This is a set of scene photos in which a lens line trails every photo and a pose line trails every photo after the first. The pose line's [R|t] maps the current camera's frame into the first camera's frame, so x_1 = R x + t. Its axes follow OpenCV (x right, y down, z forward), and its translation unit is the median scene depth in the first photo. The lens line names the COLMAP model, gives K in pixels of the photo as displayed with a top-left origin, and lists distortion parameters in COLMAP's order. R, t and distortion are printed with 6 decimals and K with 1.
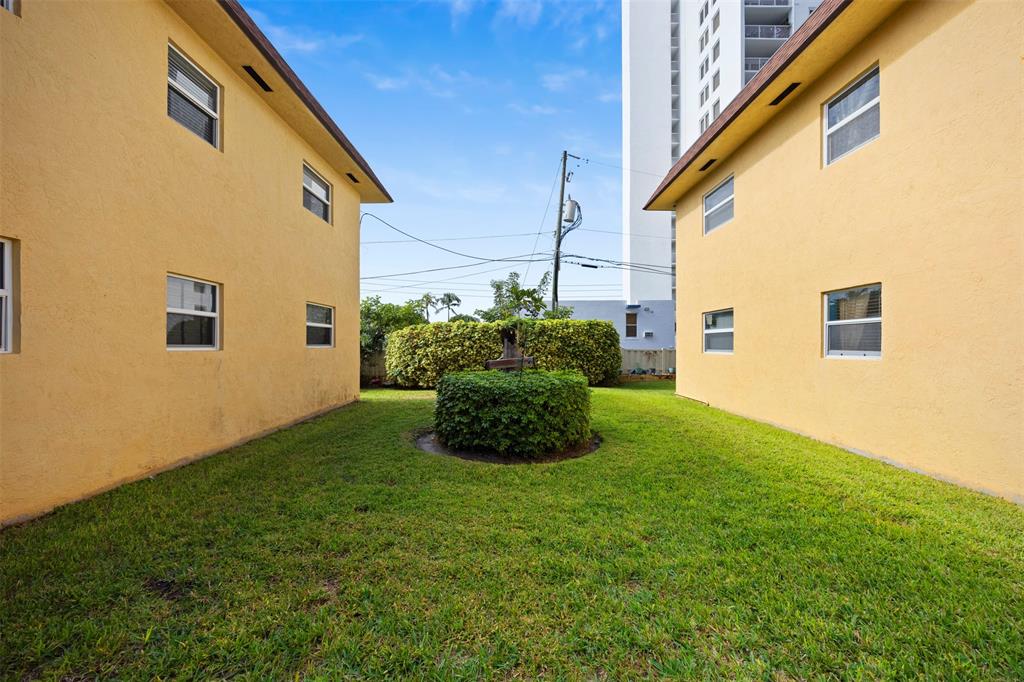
lens RADIAL K [[395.1, 0, 513.5], [0, 395.1, 341.7], [0, 0, 1]] dist [-0.001487, -0.000729]
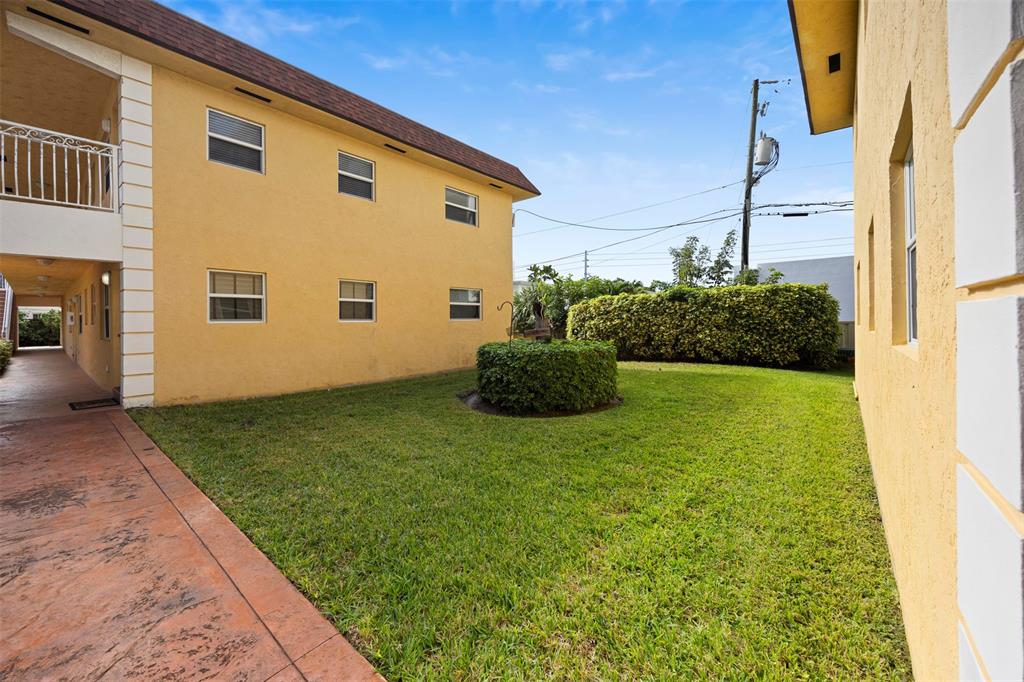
lens RADIAL K [[395.1, 0, 502.5], [0, 395.1, 319.5], [0, 0, 1]] dist [-0.001487, -0.000729]
pose [[0.762220, -0.008975, -0.647256, 0.293379], [0.015044, 0.999879, 0.003850, 0.004734], [0.647144, -0.012672, 0.762263, 0.033051]]
